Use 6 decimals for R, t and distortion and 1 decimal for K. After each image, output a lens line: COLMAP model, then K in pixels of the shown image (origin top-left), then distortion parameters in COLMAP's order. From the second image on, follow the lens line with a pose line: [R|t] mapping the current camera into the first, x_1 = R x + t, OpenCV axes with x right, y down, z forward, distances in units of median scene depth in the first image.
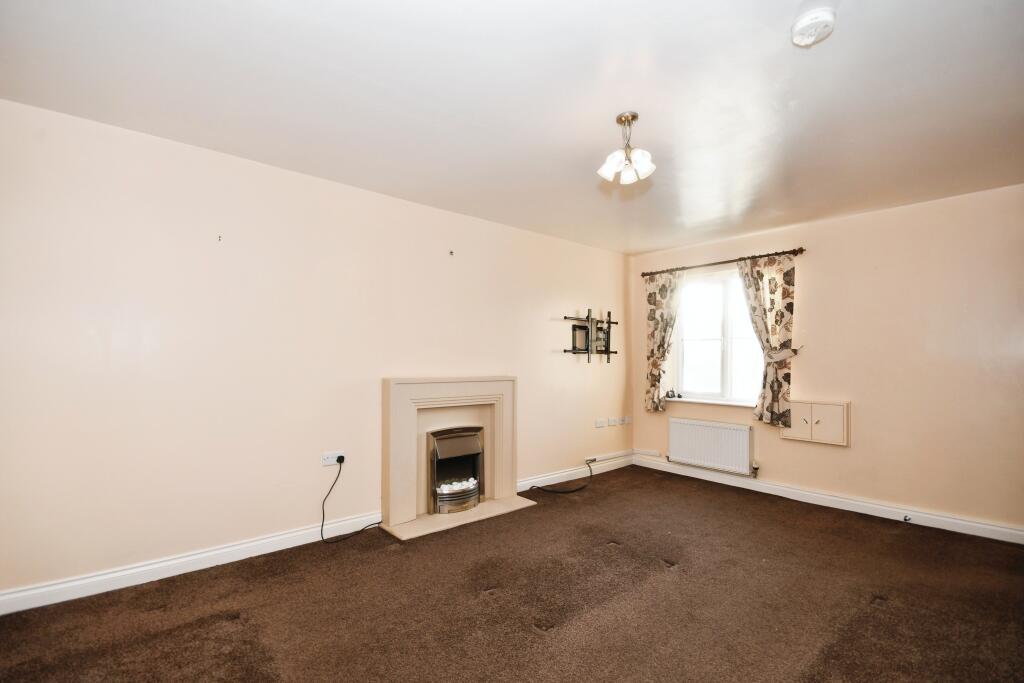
lens RADIAL K [[456.7, 0, 512.2], [0, 456.7, 367.7], [0, 0, 1]] dist [0.000808, 0.000054]
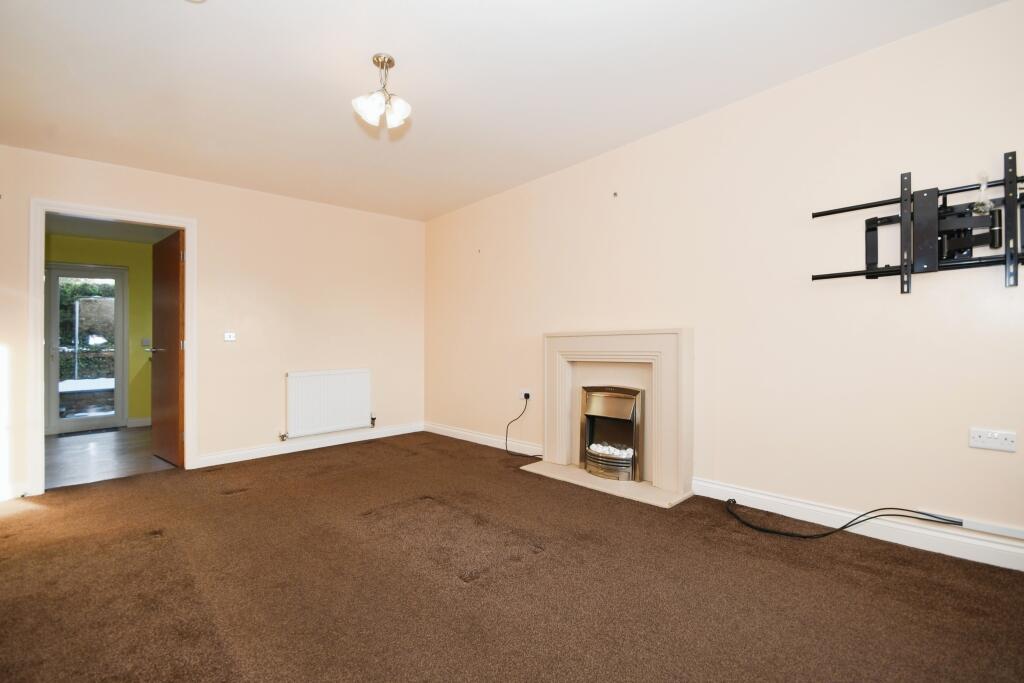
lens RADIAL K [[470.3, 0, 514.0], [0, 470.3, 326.2], [0, 0, 1]] dist [-0.001925, -0.000684]
pose [[0.052887, -0.019265, -0.998415, 0.777850], [0.031779, 0.999340, -0.017599, 0.022599], [0.998095, -0.030797, 0.053464, 0.741505]]
